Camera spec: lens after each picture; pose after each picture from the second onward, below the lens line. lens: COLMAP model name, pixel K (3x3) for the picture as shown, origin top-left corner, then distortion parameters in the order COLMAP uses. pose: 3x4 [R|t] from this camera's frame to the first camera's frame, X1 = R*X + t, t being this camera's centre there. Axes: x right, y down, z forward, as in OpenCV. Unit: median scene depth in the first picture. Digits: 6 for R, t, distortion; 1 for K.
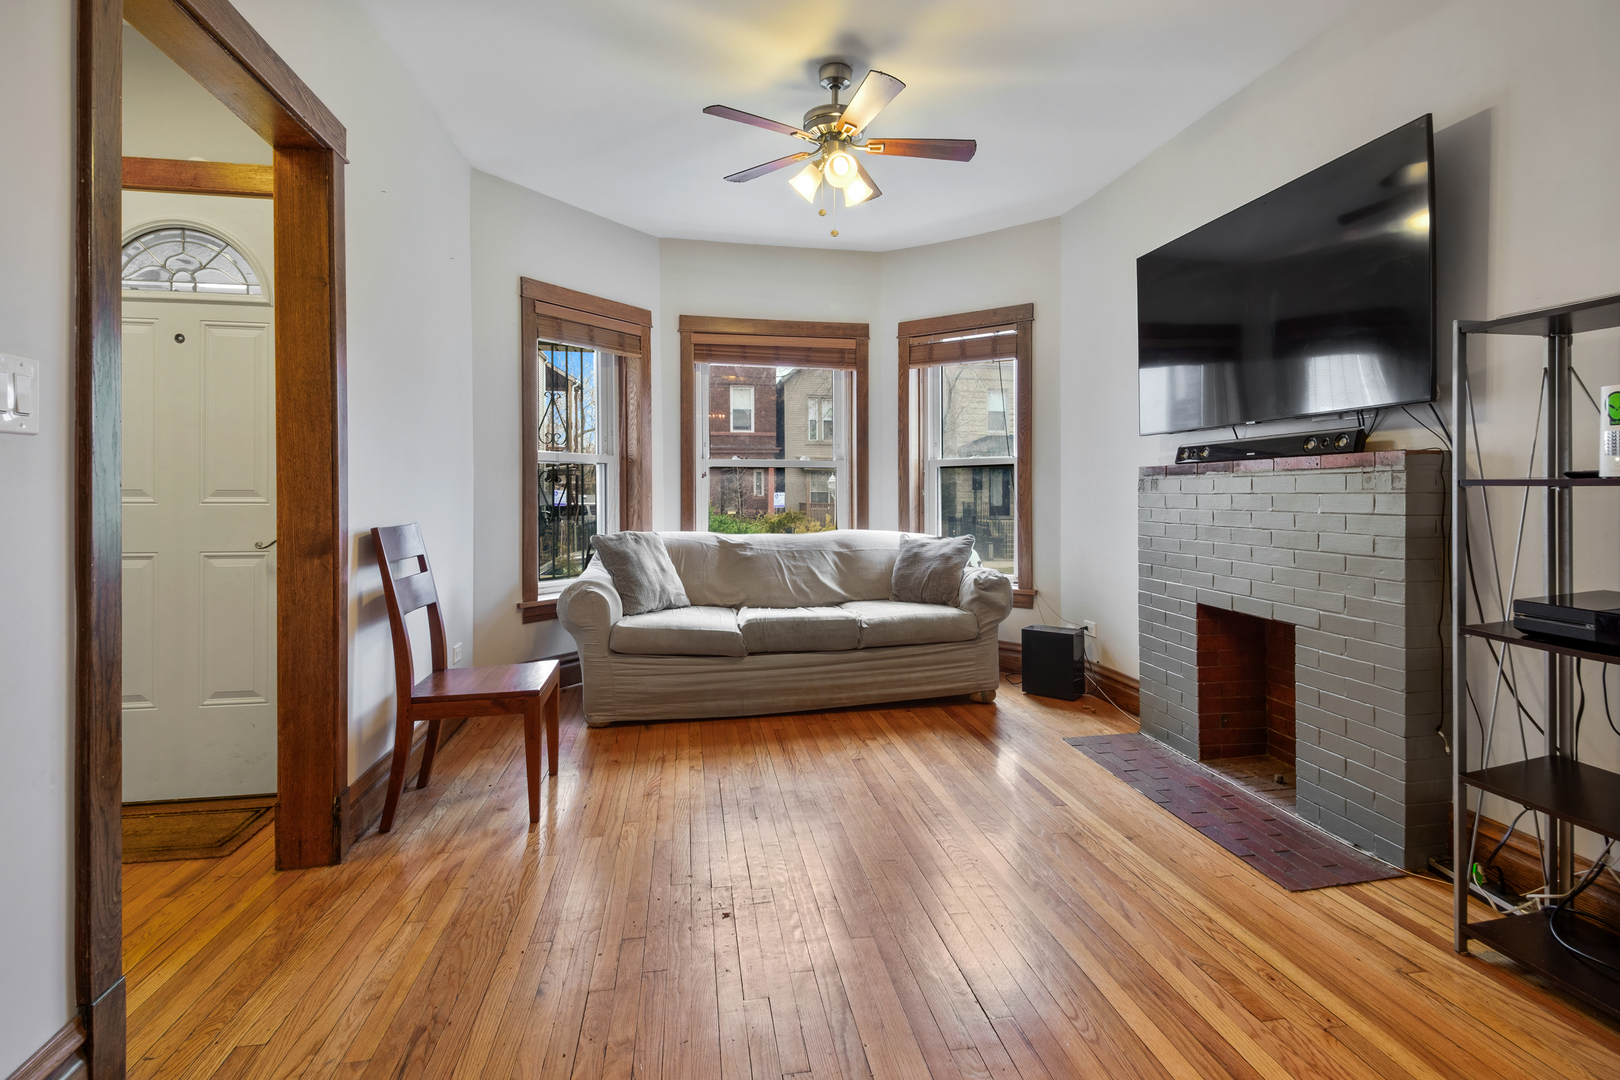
lens RADIAL K [[771.7, 0, 814.8], [0, 771.7, 491.9], [0, 0, 1]] dist [0.015100, -0.000601]
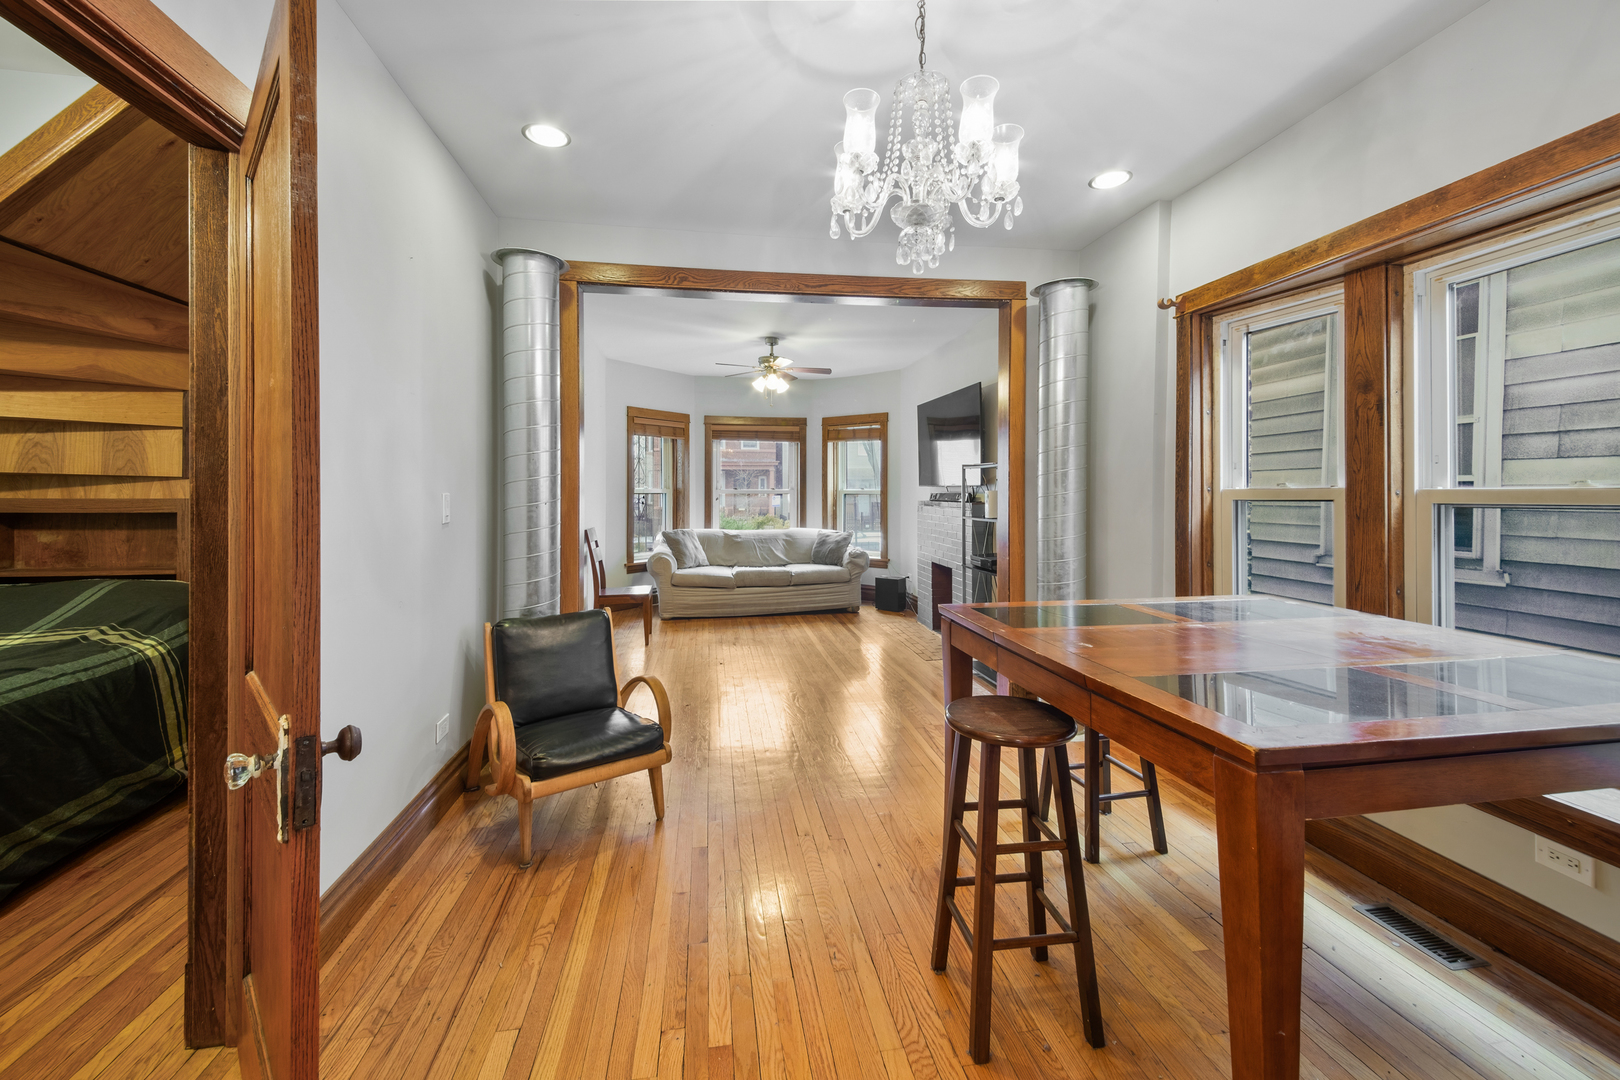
lens RADIAL K [[652.0, 0, 849.9], [0, 652.0, 488.9], [0, 0, 1]] dist [0.015792, -0.003196]
pose [[0.998671, 0.005323, 0.051262, 0.120277], [-0.005190, 0.999983, -0.002731, -0.052301], [-0.051276, 0.002462, 0.998681, -0.743146]]
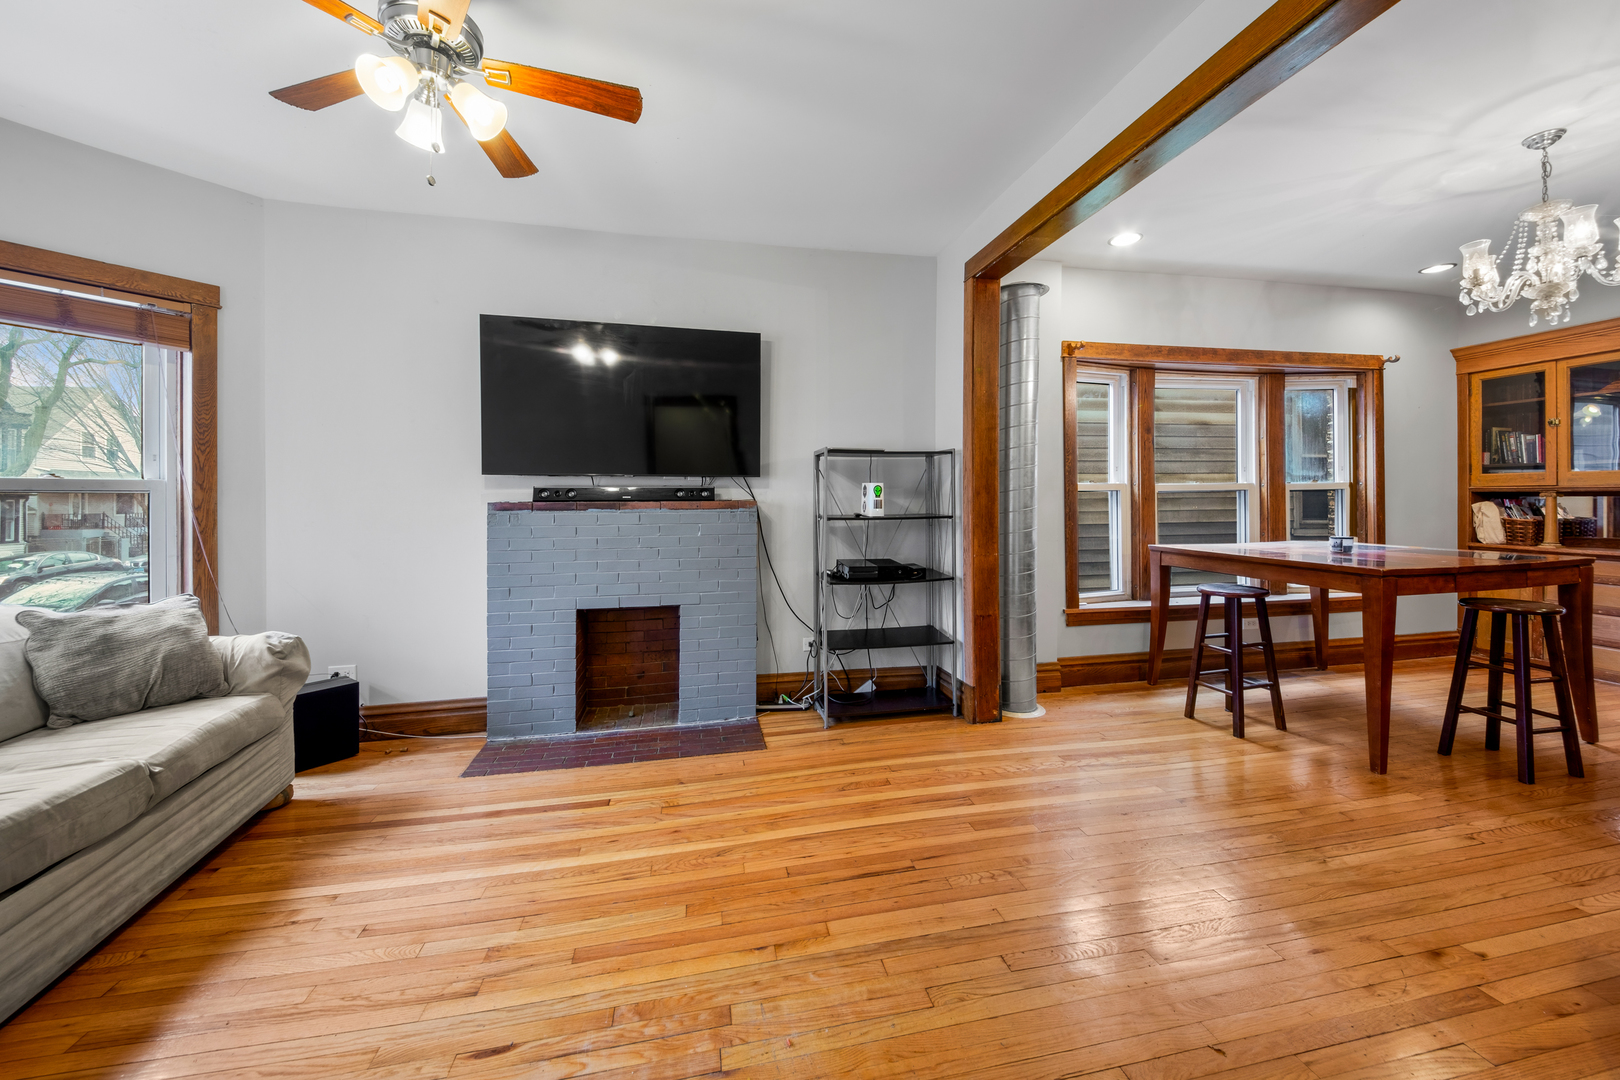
lens RADIAL K [[612.7, 0, 772.8], [0, 612.7, 499.2], [0, 0, 1]] dist [0.000359, -0.000364]
pose [[-0.030527, 0.004486, 0.999524, -0.408893], [0.005446, 0.999976, -0.004322, -0.027178], [-0.999519, 0.005311, -0.030551, 0.532328]]
